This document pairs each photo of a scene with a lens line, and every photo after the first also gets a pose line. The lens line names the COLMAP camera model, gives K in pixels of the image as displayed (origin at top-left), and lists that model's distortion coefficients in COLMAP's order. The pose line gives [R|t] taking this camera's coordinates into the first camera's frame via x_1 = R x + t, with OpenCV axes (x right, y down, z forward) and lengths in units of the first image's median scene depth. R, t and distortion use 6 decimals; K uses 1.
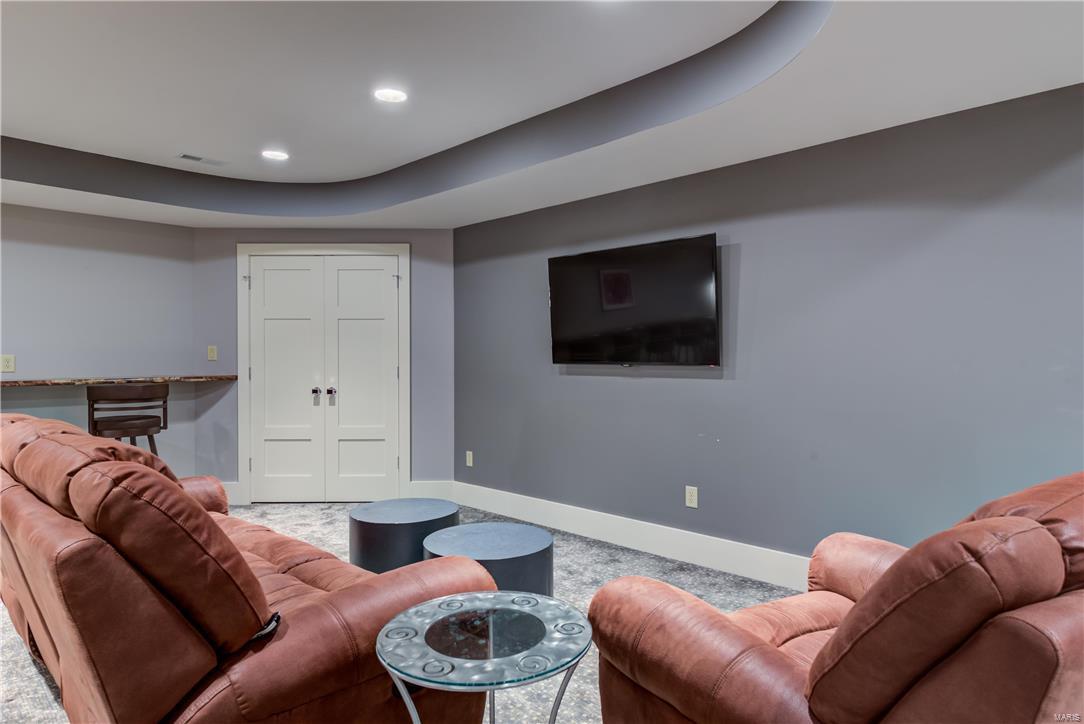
lens RADIAL K [[650.6, 0, 515.6], [0, 650.6, 356.1], [0, 0, 1]] dist [0.000610, 0.002173]
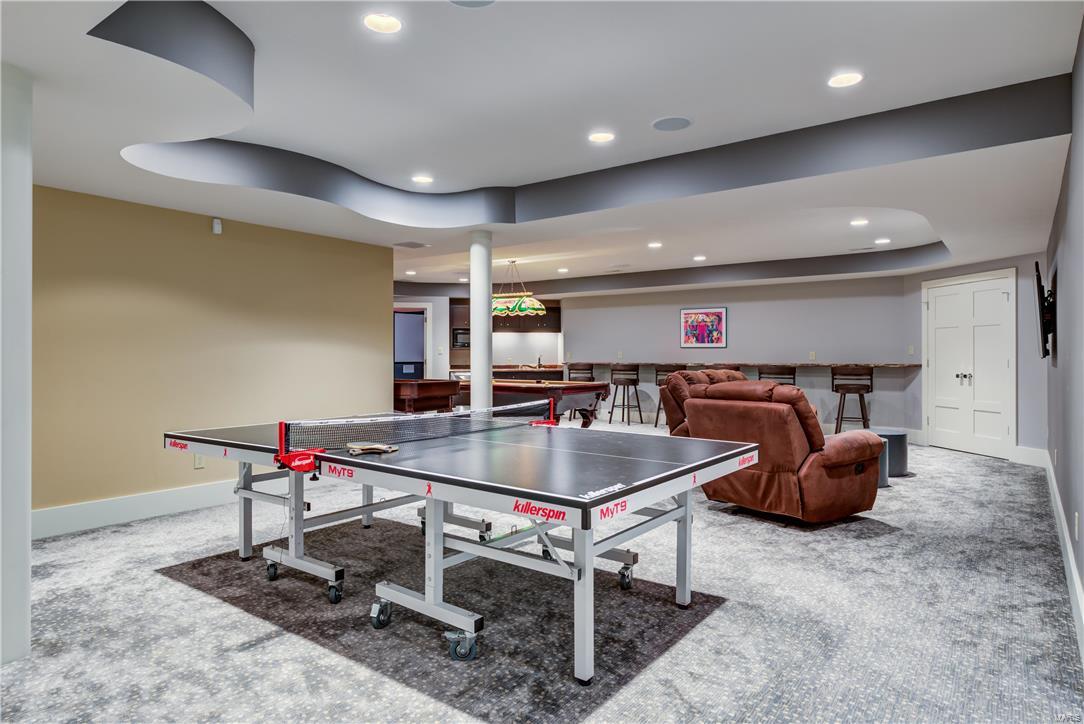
lens RADIAL K [[650.6, 0, 543.6], [0, 650.6, 356.4], [0, 0, 1]] dist [0.000610, 0.002173]
pose [[0.187889, 0.003990, -0.982182, 0.982467], [-0.001480, 0.999992, 0.003779, 0.004918], [0.982189, 0.000743, 0.187894, -0.212663]]
